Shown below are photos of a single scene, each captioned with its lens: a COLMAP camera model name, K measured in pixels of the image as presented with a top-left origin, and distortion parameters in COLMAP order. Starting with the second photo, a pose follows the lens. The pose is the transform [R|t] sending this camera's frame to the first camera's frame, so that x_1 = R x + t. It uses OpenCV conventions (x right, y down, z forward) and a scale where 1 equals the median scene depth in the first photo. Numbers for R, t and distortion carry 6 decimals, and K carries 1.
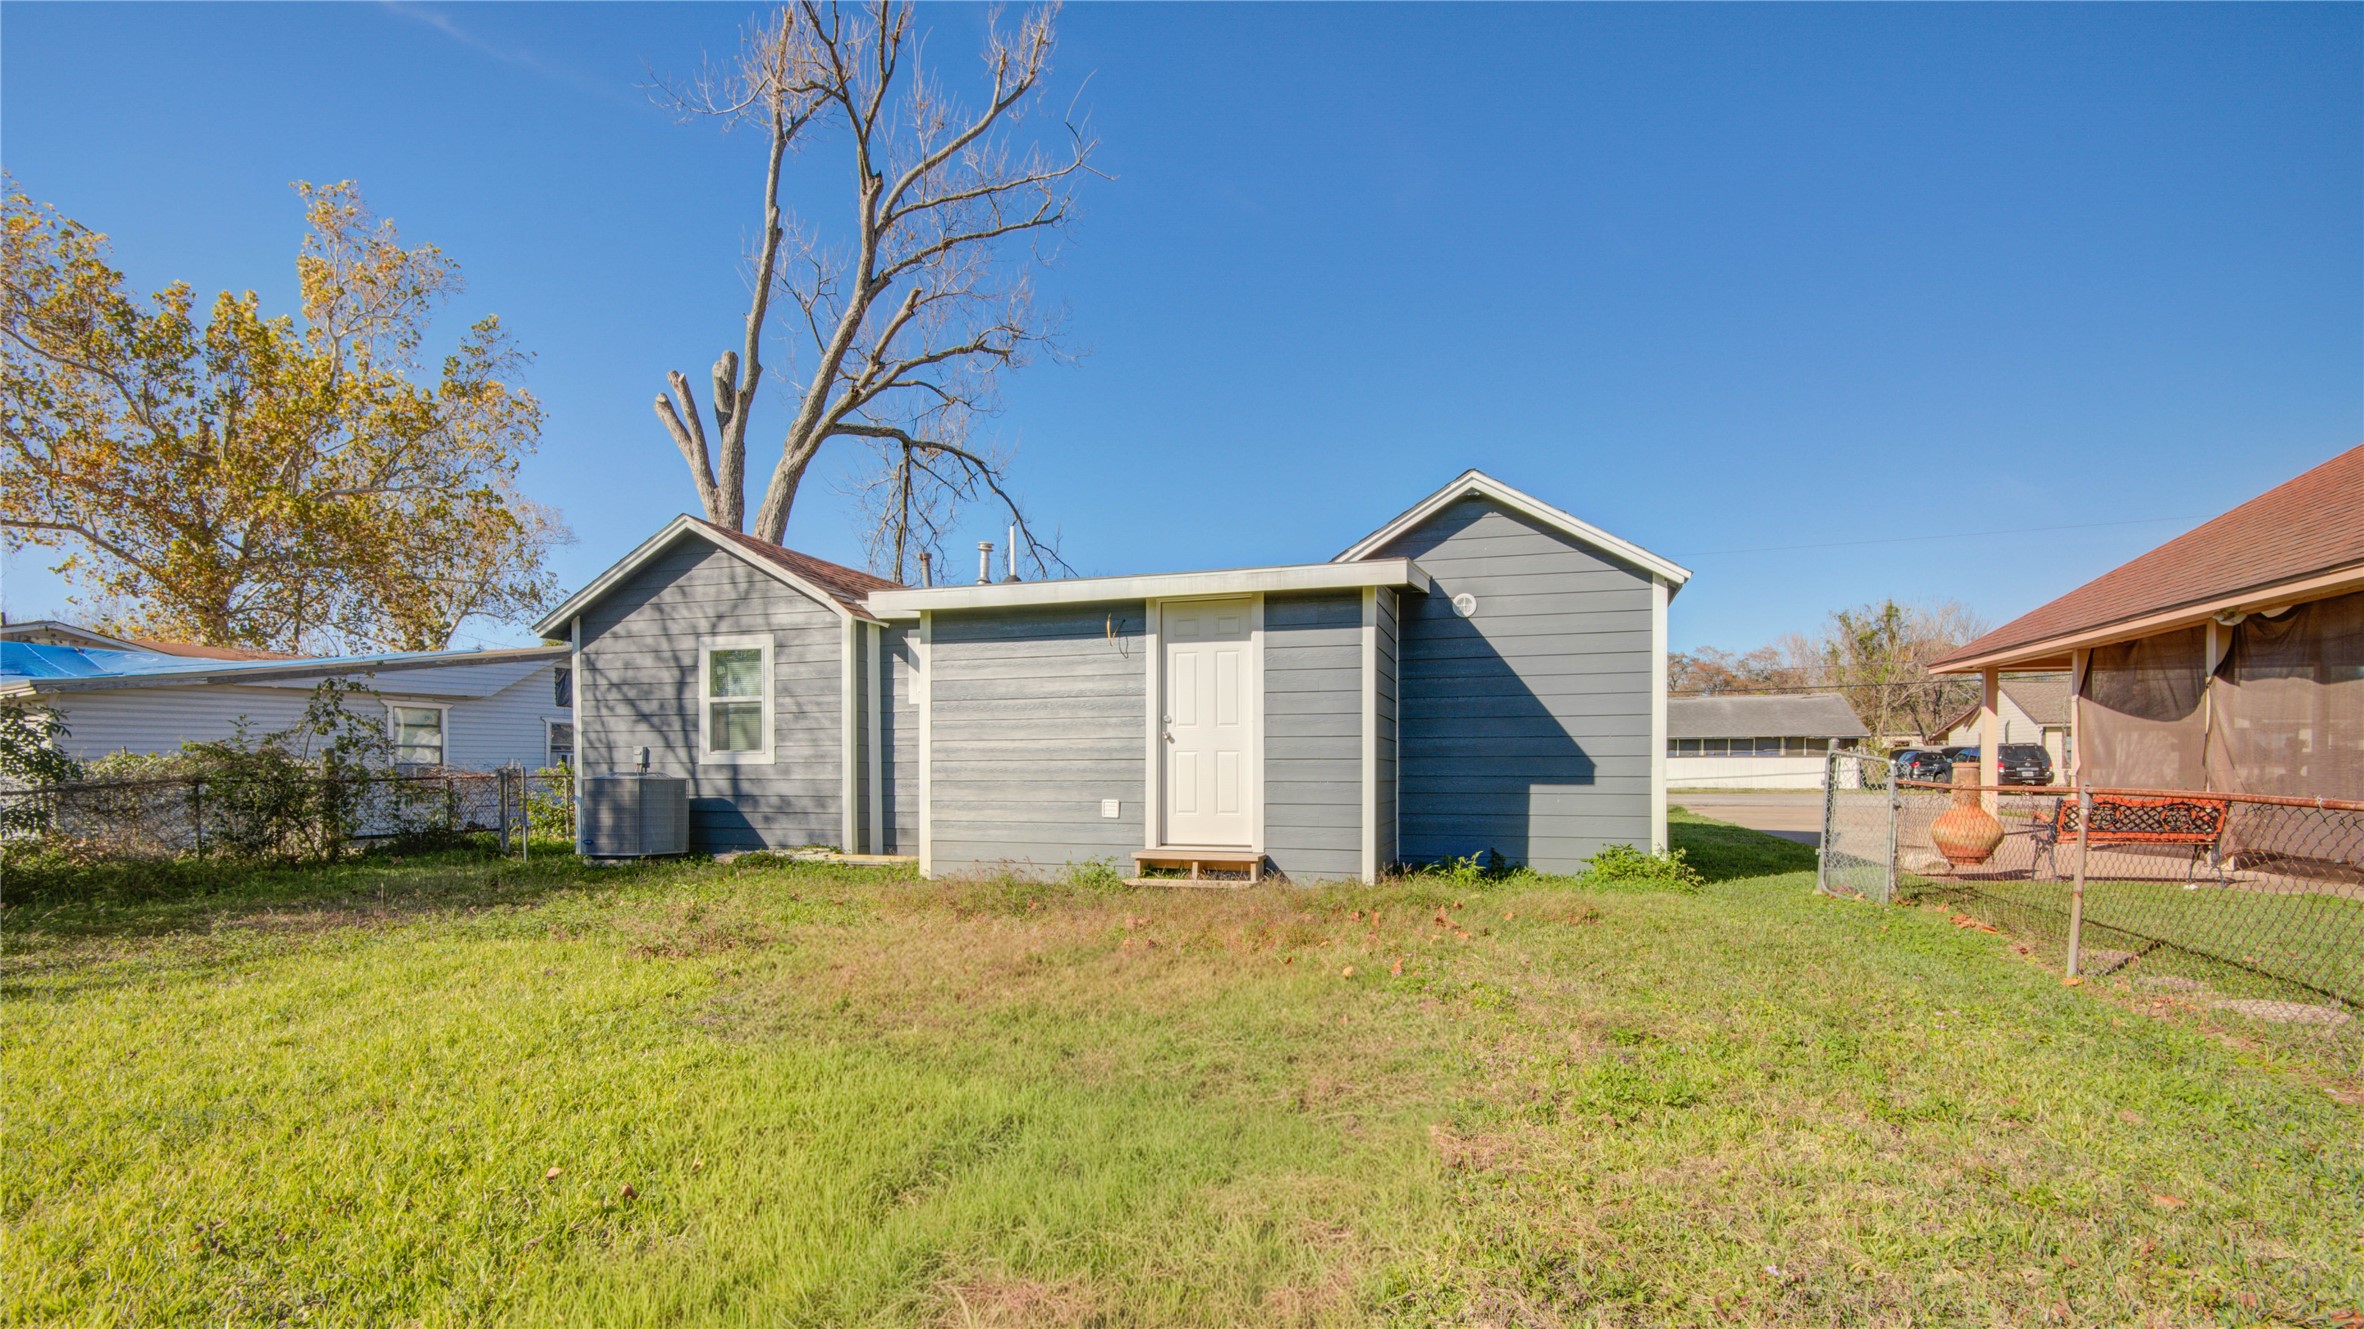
lens RADIAL K [[1125.6, 0, 1182.3], [0, 1125.6, 718.1], [0, 0, 1]] dist [0.001830, 0.000215]
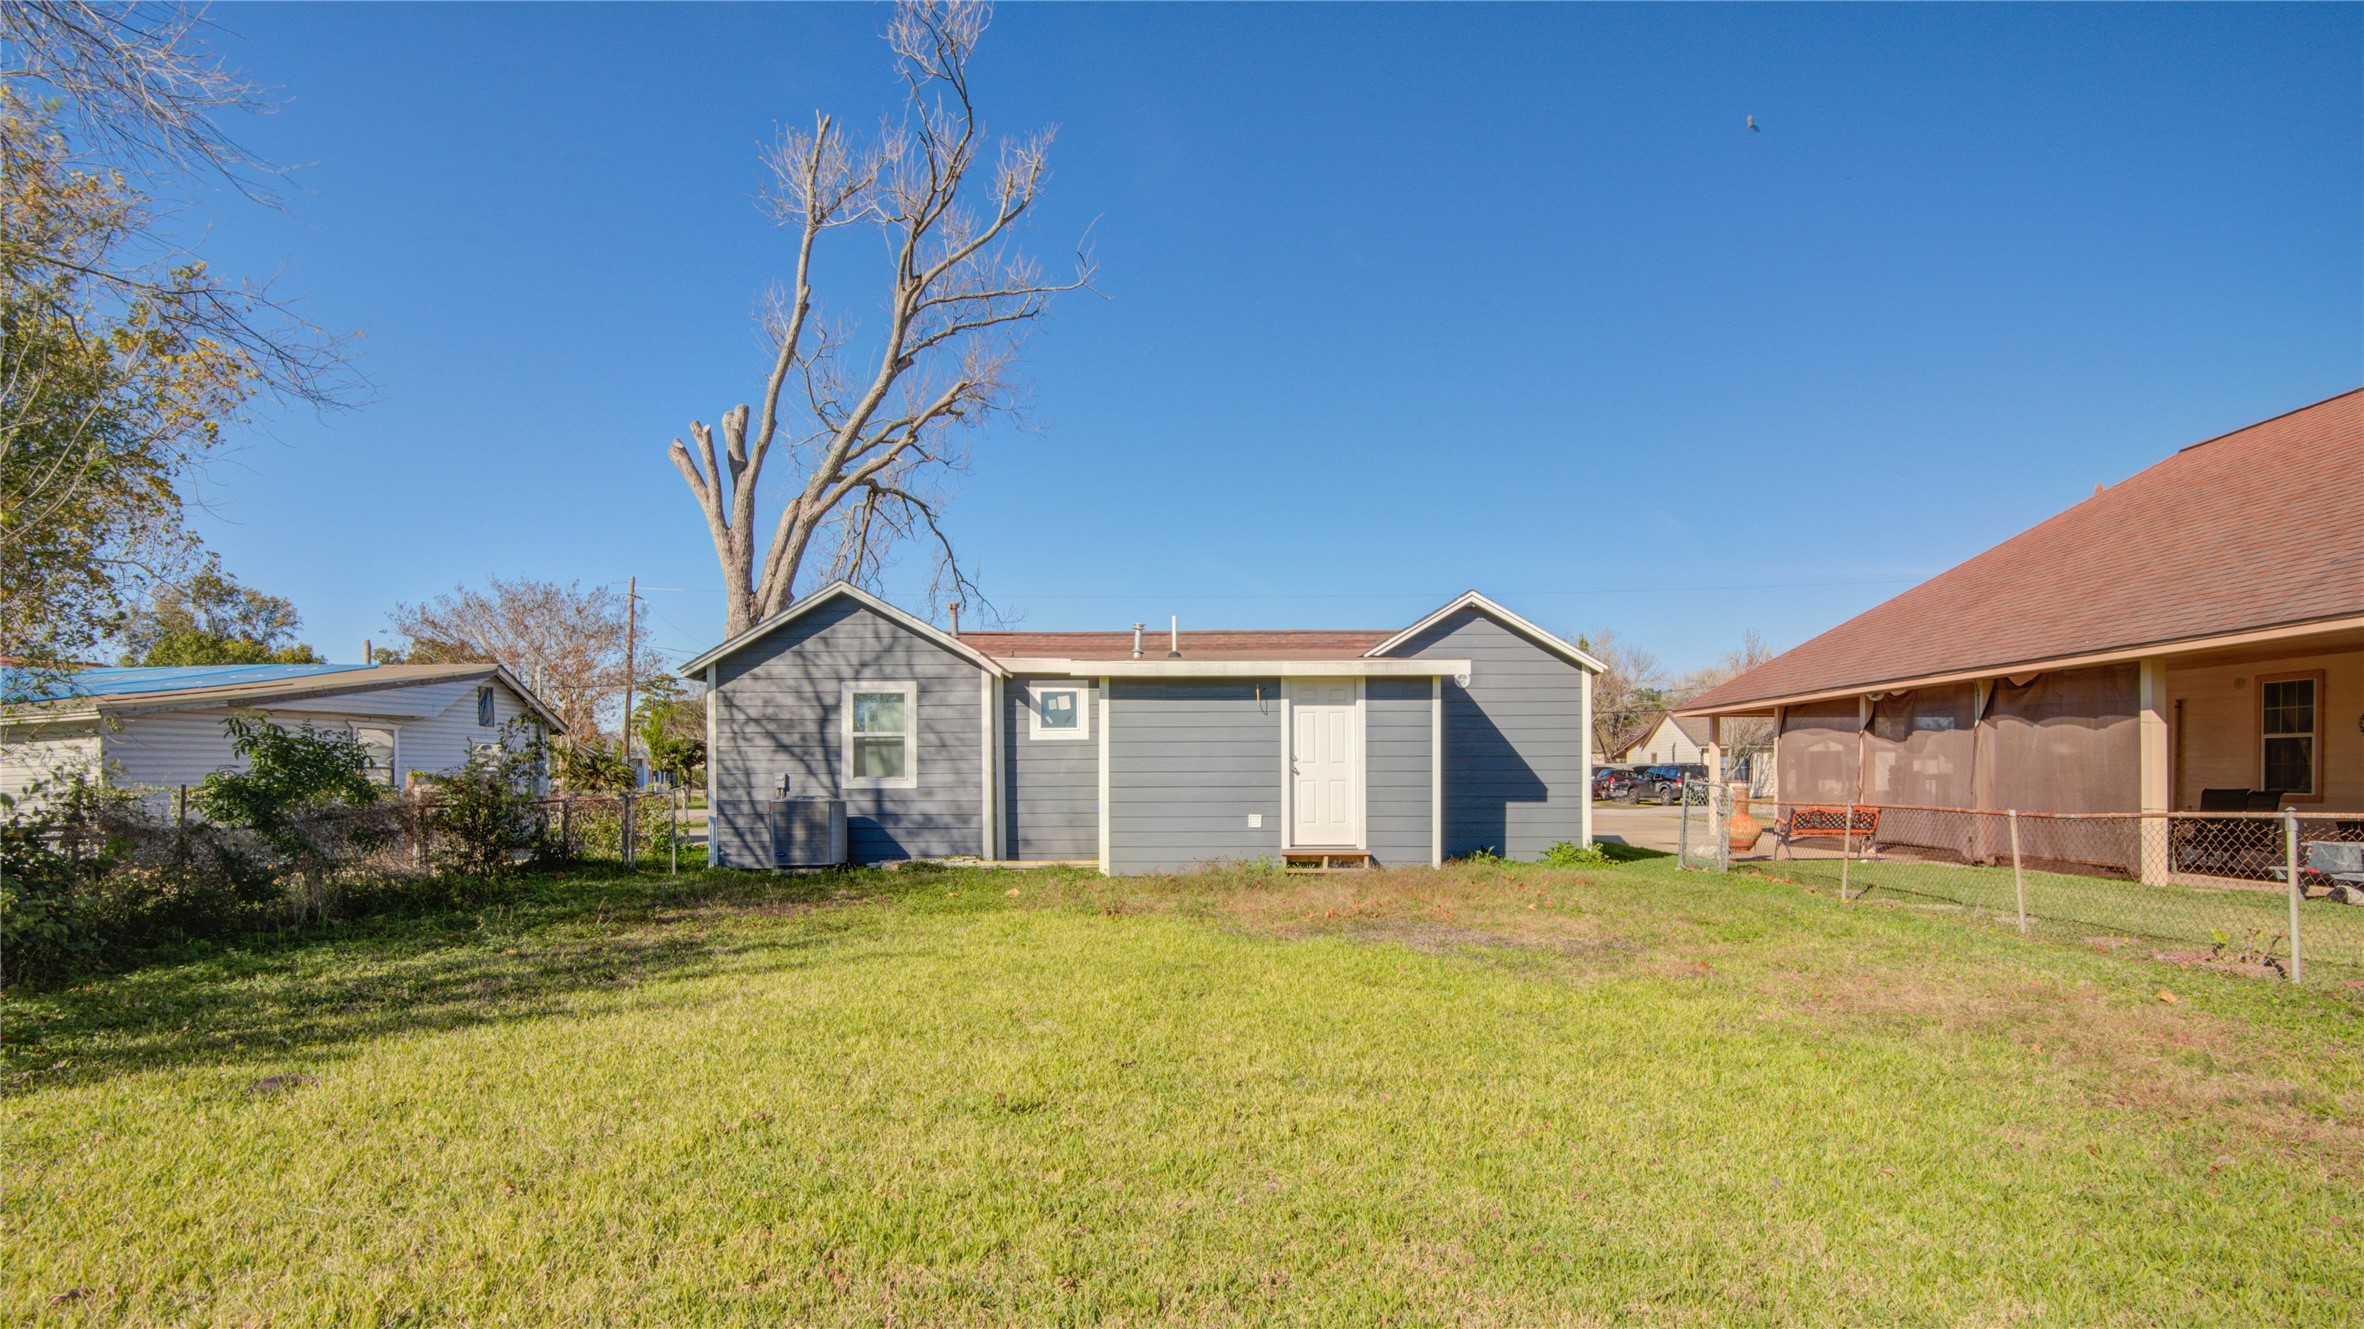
lens RADIAL K [[1270.7, 0, 1182.0], [0, 1270.7, 664.5], [0, 0, 1]] dist [0.004321, 0.000322]
pose [[0.956384, 0.025573, 0.290991, -0.483299], [-0.012124, 0.998777, -0.047927, -0.029813], [-0.291861, 0.042308, 0.955525, -0.398188]]
